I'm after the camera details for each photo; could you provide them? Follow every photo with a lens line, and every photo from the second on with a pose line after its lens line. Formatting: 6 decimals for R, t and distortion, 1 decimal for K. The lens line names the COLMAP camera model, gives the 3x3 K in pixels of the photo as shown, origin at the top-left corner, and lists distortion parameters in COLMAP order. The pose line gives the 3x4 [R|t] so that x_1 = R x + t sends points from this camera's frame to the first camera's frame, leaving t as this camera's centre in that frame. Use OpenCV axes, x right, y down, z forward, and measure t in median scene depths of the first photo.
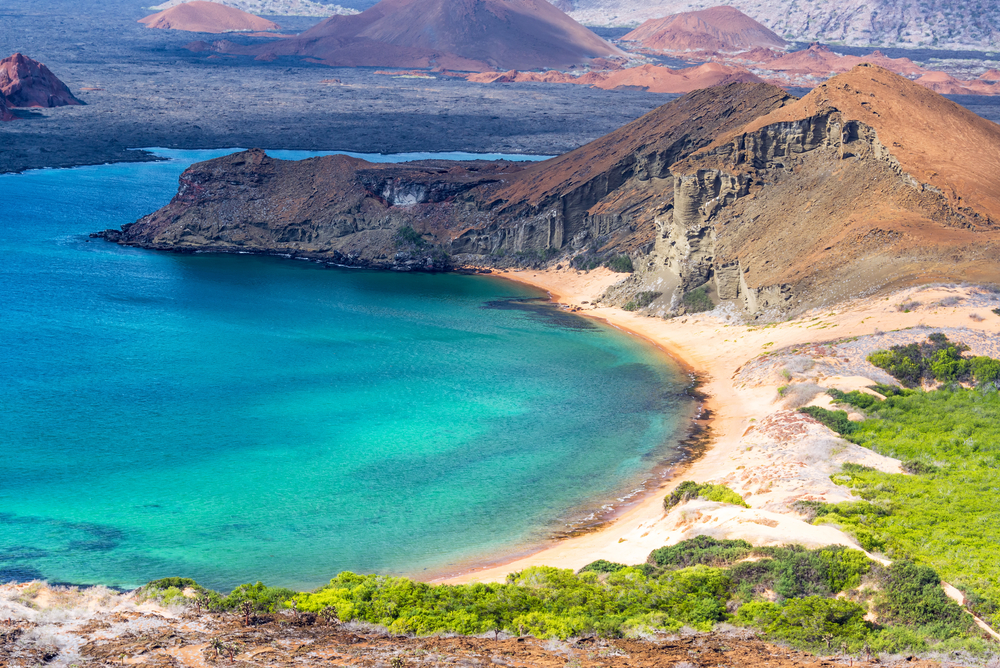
lens RADIAL K [[2644.4, 0, 499.2], [0, 2644.4, 336.4], [0, 0, 1]] dist [-0.007442, 0.000000]
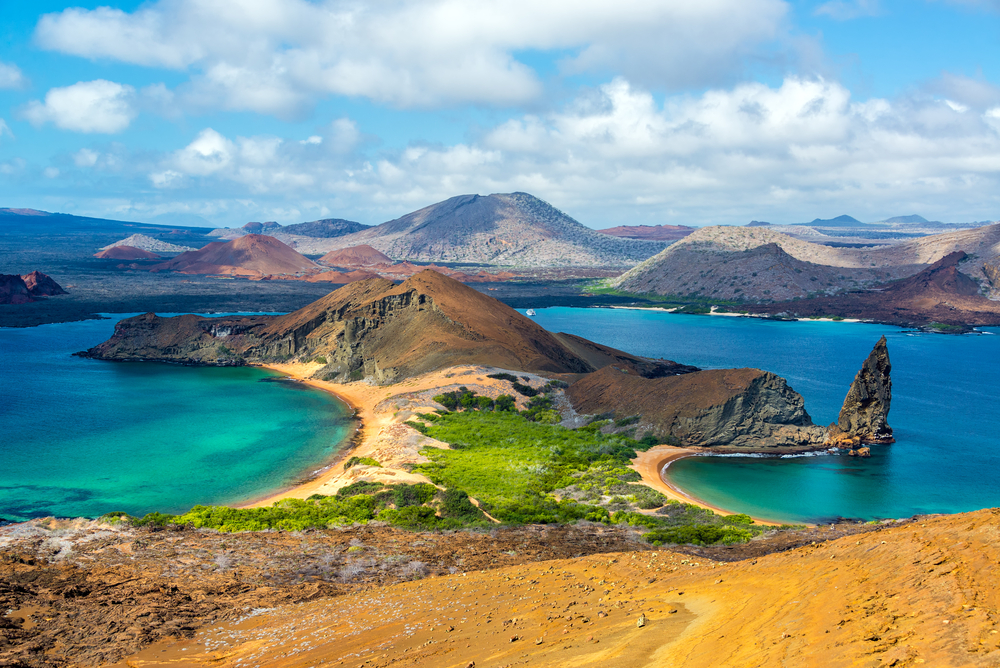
lens RADIAL K [[2644.4, 0, 499.3], [0, 2644.4, 334.0], [0, 0, 1]] dist [-0.007442, 0.000000]
pose [[0.984848, -0.034625, 0.169926, -0.181302], [0.033666, 0.999397, 0.008522, -0.062539], [-0.170118, -0.002672, 0.985420, -1.199756]]
